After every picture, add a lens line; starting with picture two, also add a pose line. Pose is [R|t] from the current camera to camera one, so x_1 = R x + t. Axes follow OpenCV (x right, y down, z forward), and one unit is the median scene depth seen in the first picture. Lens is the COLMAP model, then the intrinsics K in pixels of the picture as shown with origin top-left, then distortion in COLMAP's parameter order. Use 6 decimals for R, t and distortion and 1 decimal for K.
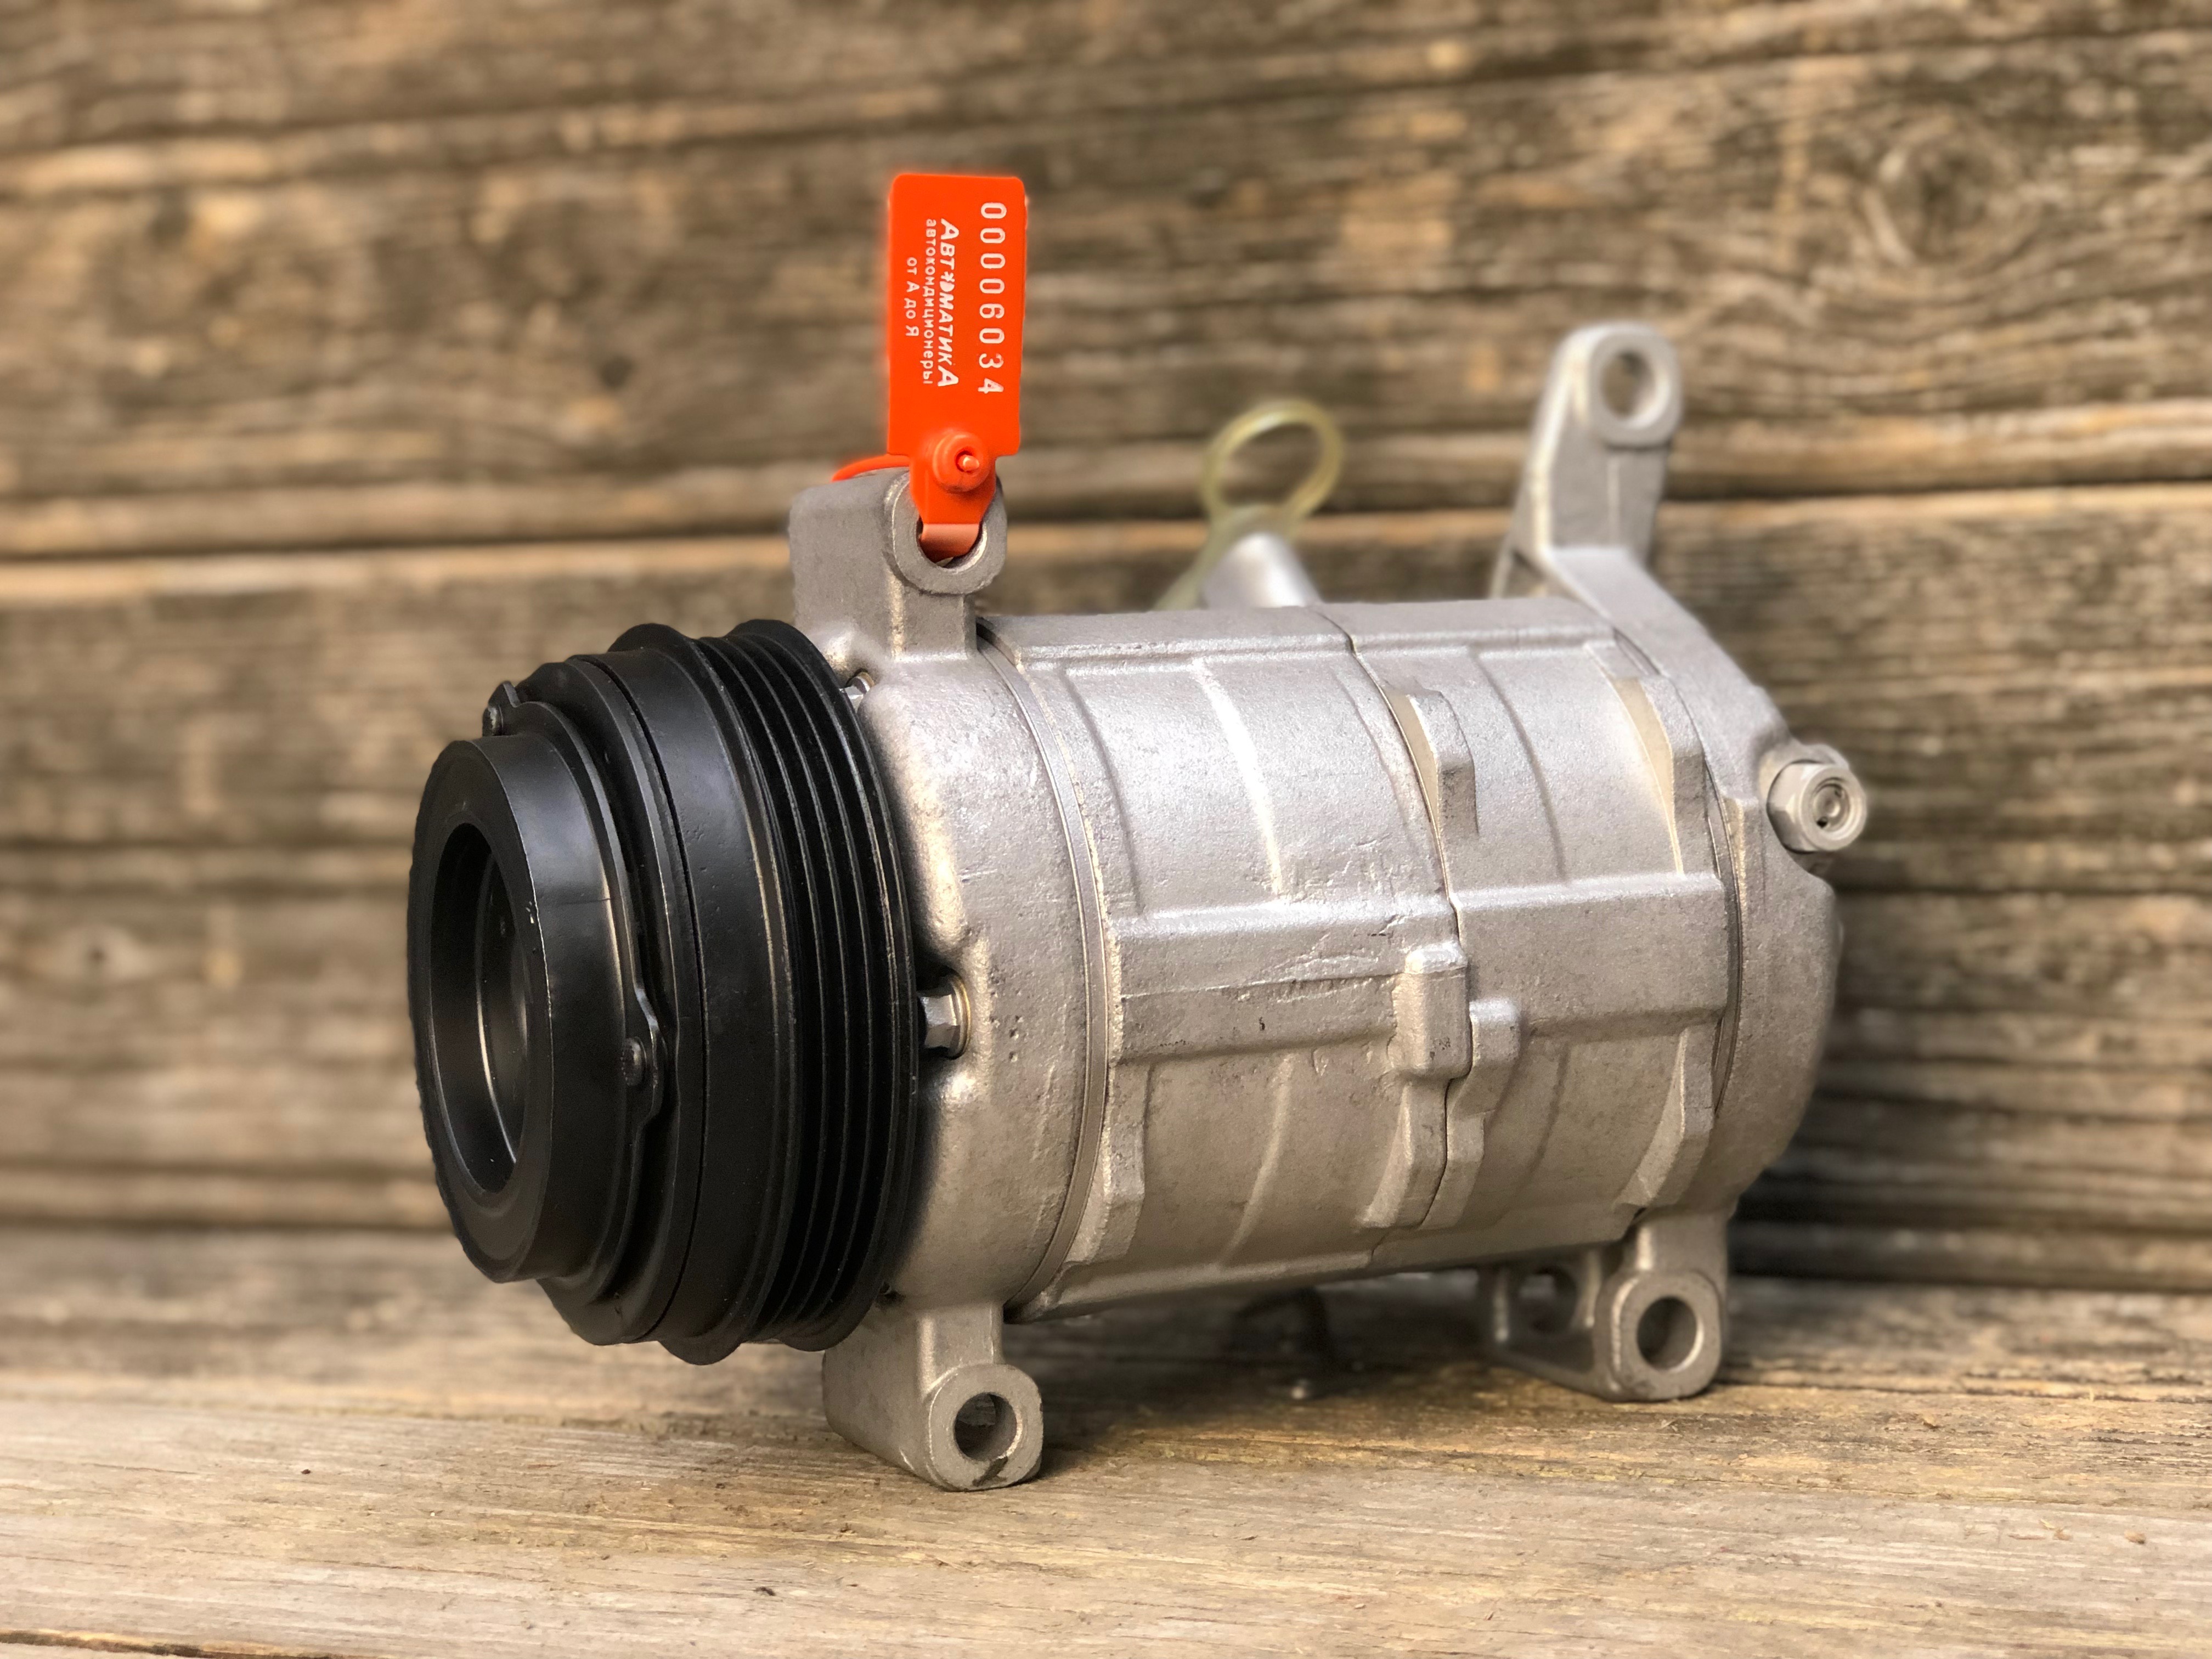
lens RADIAL K [[3721.6, 0, 1095.9], [0, 3721.6, 847.6], [0, 0, 1]] dist [0.032064, 0.000000]
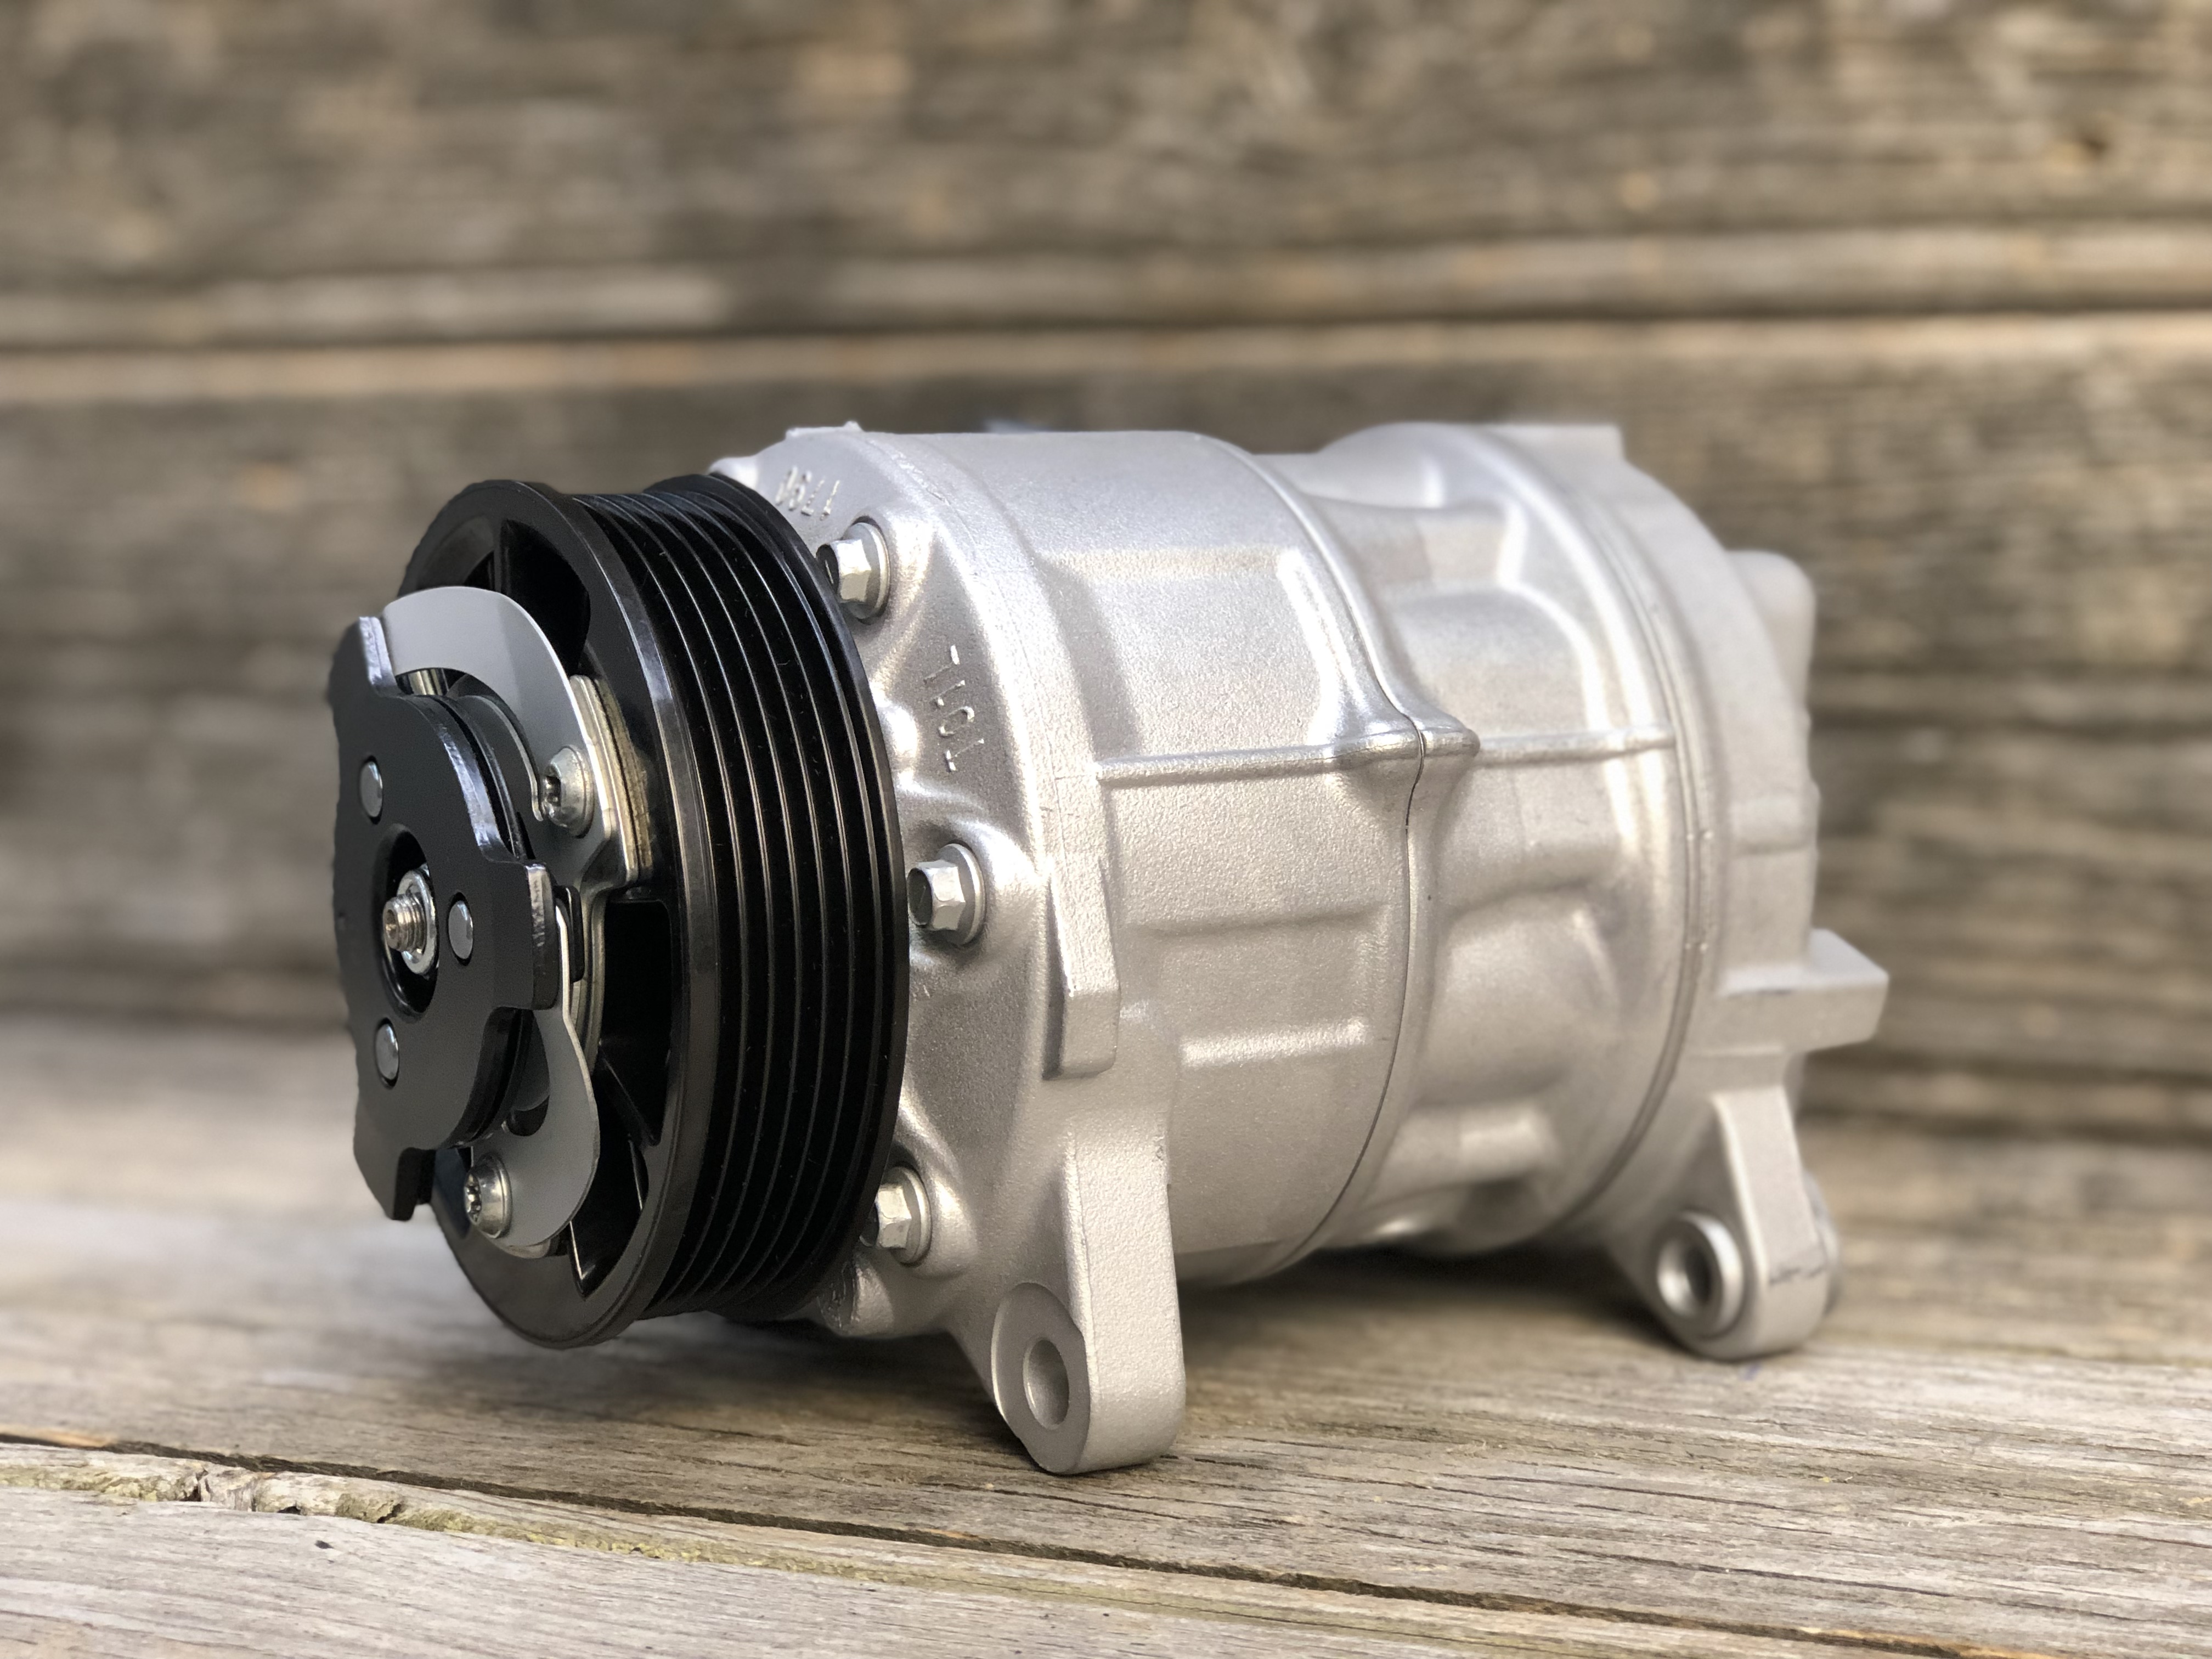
lens RADIAL K [[3721.6, 0, 1122.1], [0, 3721.6, 828.8], [0, 0, 1]] dist [0.032064, 0.000000]
pose [[0.998655, 0.027360, -0.044041, 0.213437], [-0.026183, 0.999290, 0.027076, 0.016272], [0.044751, -0.025886, 0.998663, -0.041817]]
